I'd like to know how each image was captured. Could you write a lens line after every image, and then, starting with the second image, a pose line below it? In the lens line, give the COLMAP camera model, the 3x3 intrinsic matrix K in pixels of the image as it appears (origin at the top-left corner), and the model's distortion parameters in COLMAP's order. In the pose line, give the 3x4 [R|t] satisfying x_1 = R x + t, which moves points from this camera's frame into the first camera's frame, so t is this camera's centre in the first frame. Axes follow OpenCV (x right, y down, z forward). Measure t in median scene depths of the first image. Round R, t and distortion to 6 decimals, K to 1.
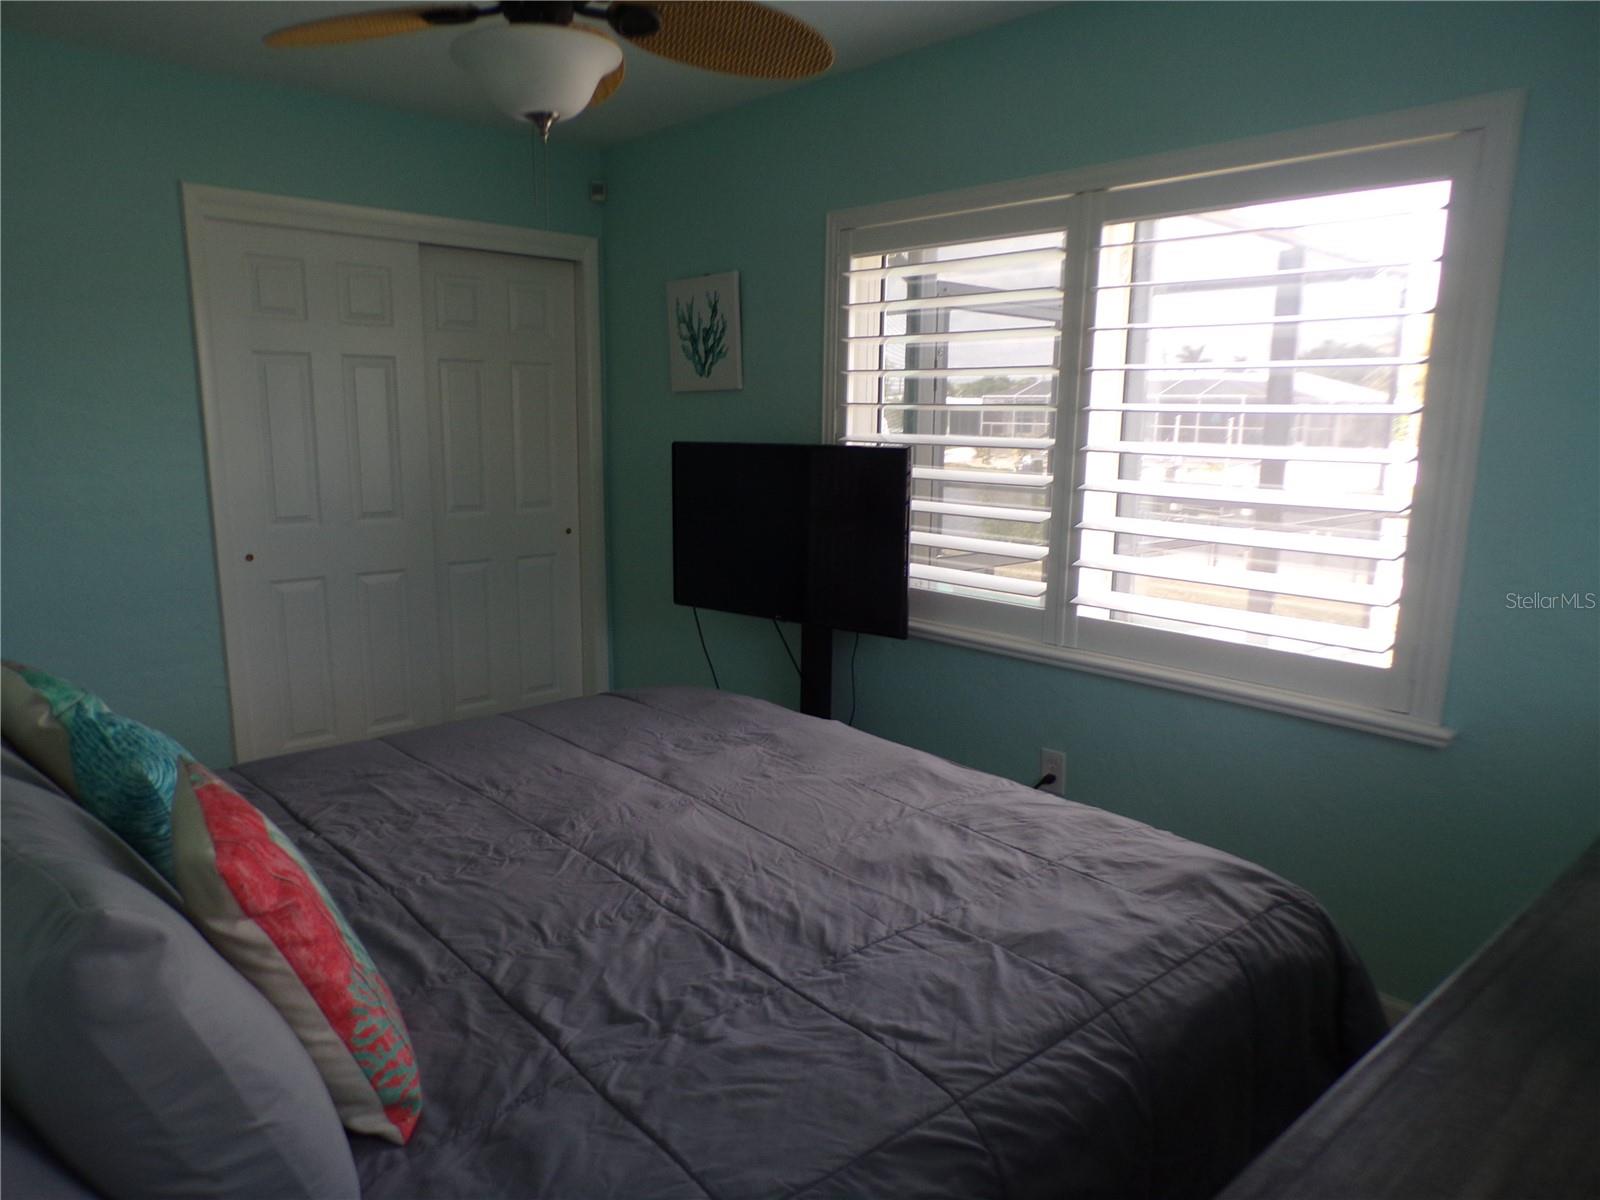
lens RADIAL K [[1097.6, 0, 799.5], [0, 1097.6, 602.9], [0, 0, 1]] dist [0.001520, 0.009536]
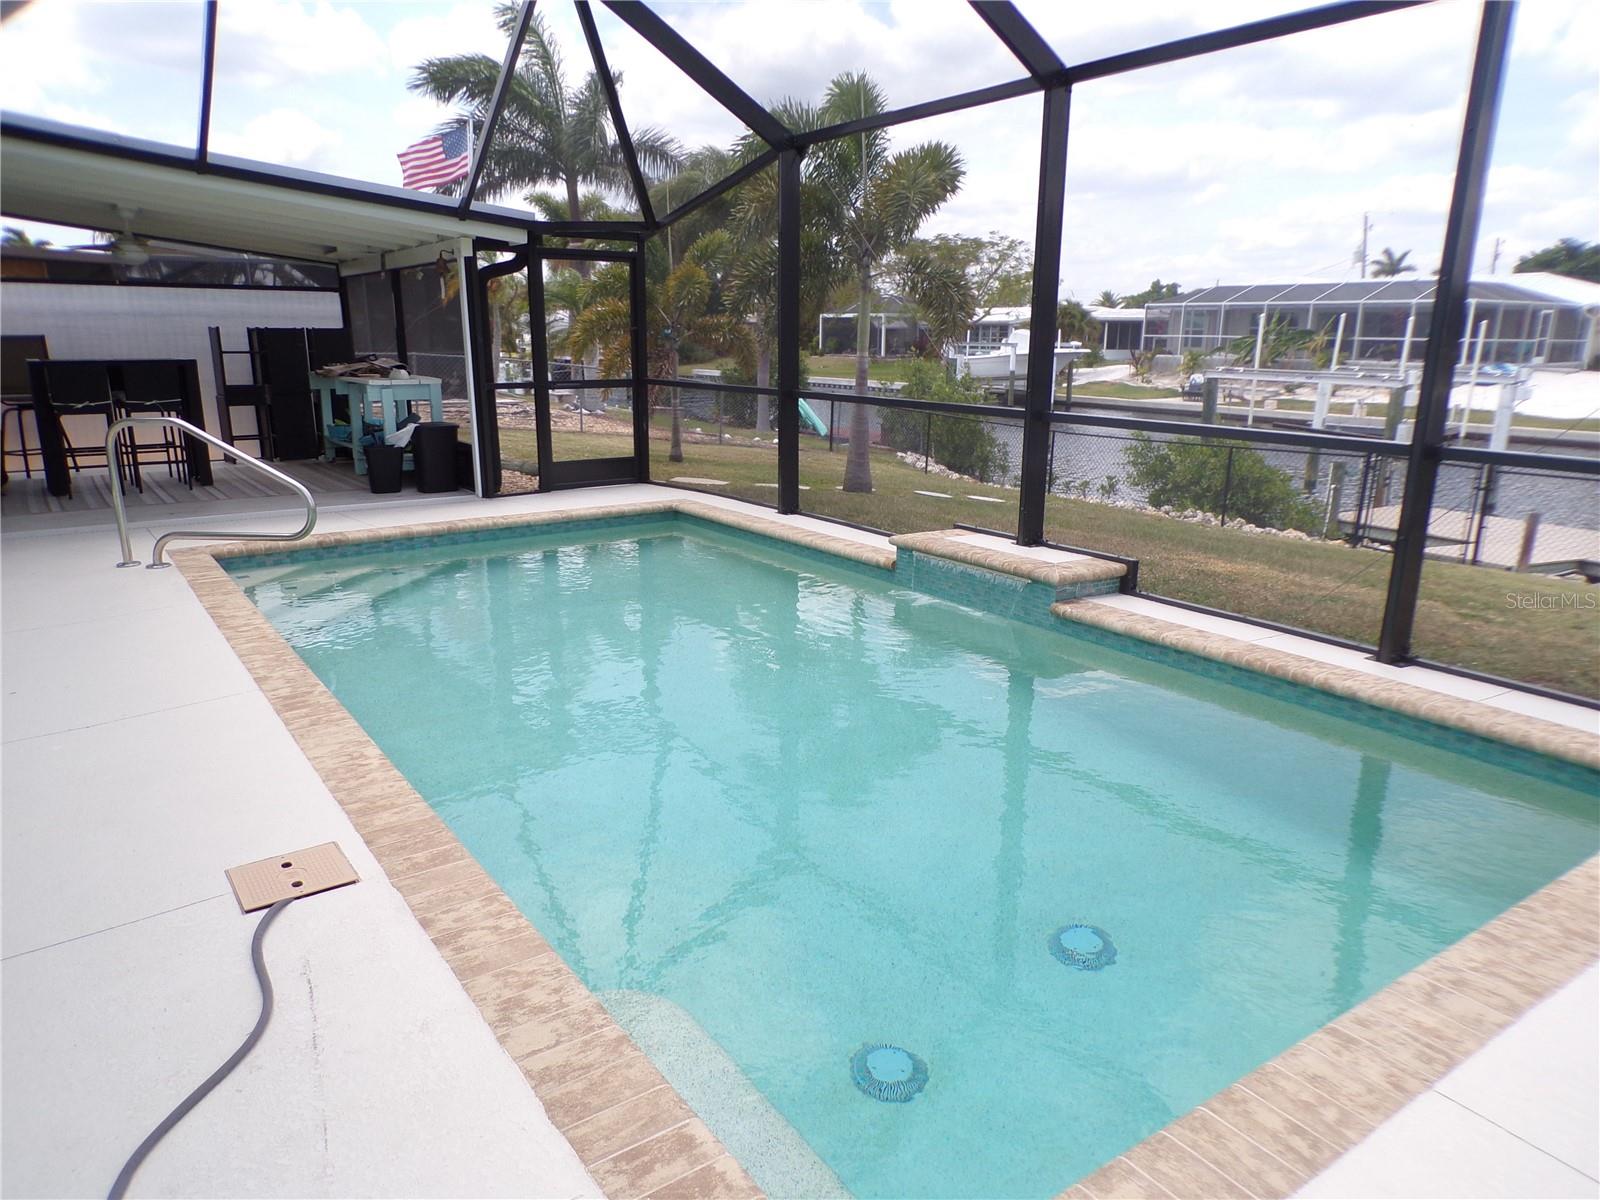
lens RADIAL K [[1097.6, 0, 798.8], [0, 1097.6, 604.3], [0, 0, 1]] dist [0.001520, 0.009536]
pose [[0.990984, 0.026896, -0.131255, 0.017990], [-0.017004, 0.996969, 0.075914, -0.015365], [0.132899, -0.072998, 0.988438, 0.100928]]
